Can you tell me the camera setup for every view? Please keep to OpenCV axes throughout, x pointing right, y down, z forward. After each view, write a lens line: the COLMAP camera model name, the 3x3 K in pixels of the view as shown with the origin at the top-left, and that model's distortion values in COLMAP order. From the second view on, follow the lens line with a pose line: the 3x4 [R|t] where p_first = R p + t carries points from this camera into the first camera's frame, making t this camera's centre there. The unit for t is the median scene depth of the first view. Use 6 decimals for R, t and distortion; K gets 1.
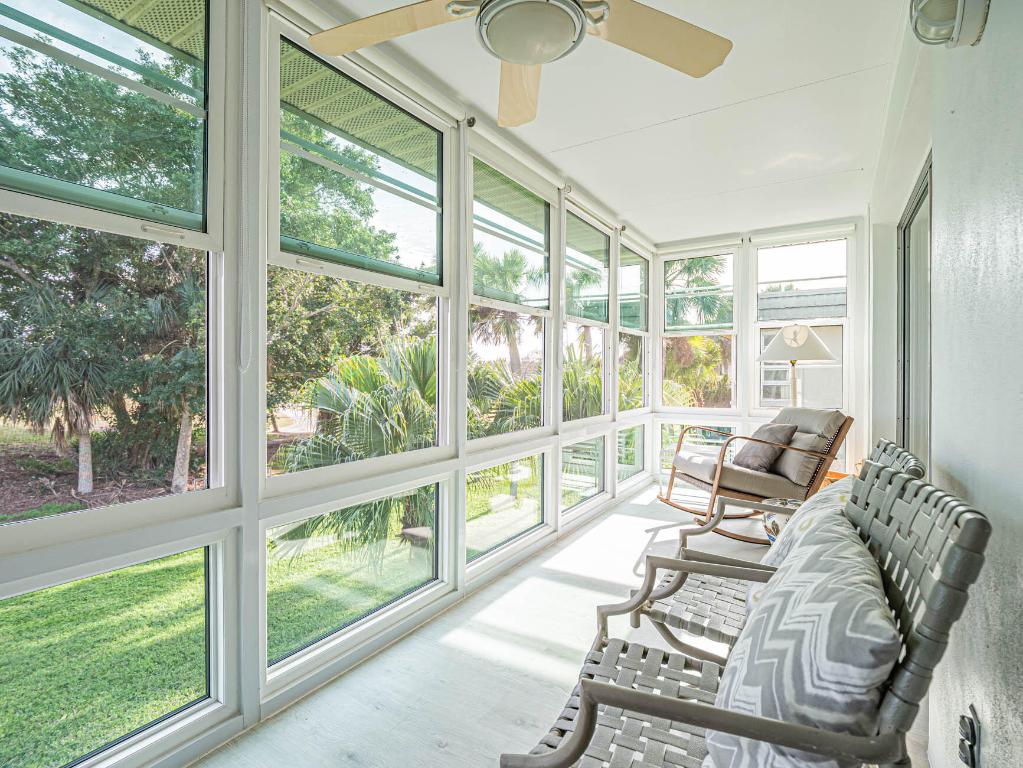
lens RADIAL K [[497.6, 0, 502.1], [0, 497.6, 377.4], [0, 0, 1]] dist [0.000118, -0.009382]
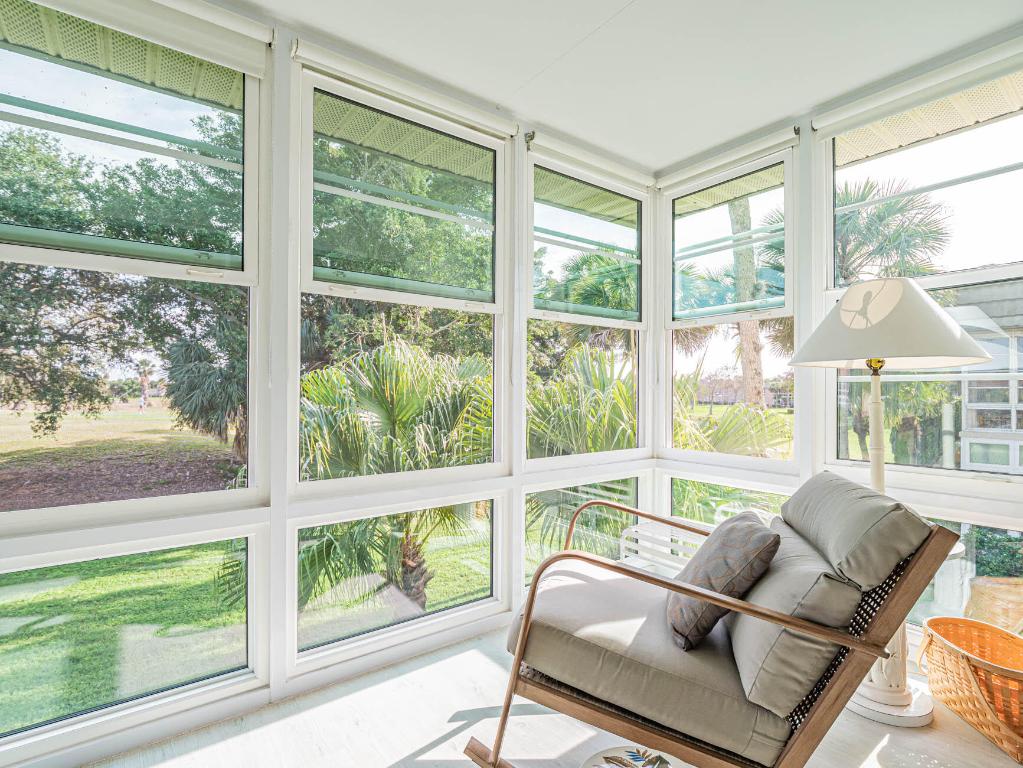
lens RADIAL K [[500.1, 0, 512.6], [0, 500.1, 382.5], [0, 0, 1]] dist [-0.001112, -0.009851]
pose [[0.934574, -0.002607, -0.355758, 0.361306], [-0.007873, 0.999577, -0.028007, -0.001283], [0.355681, 0.028976, 0.934158, 0.391841]]
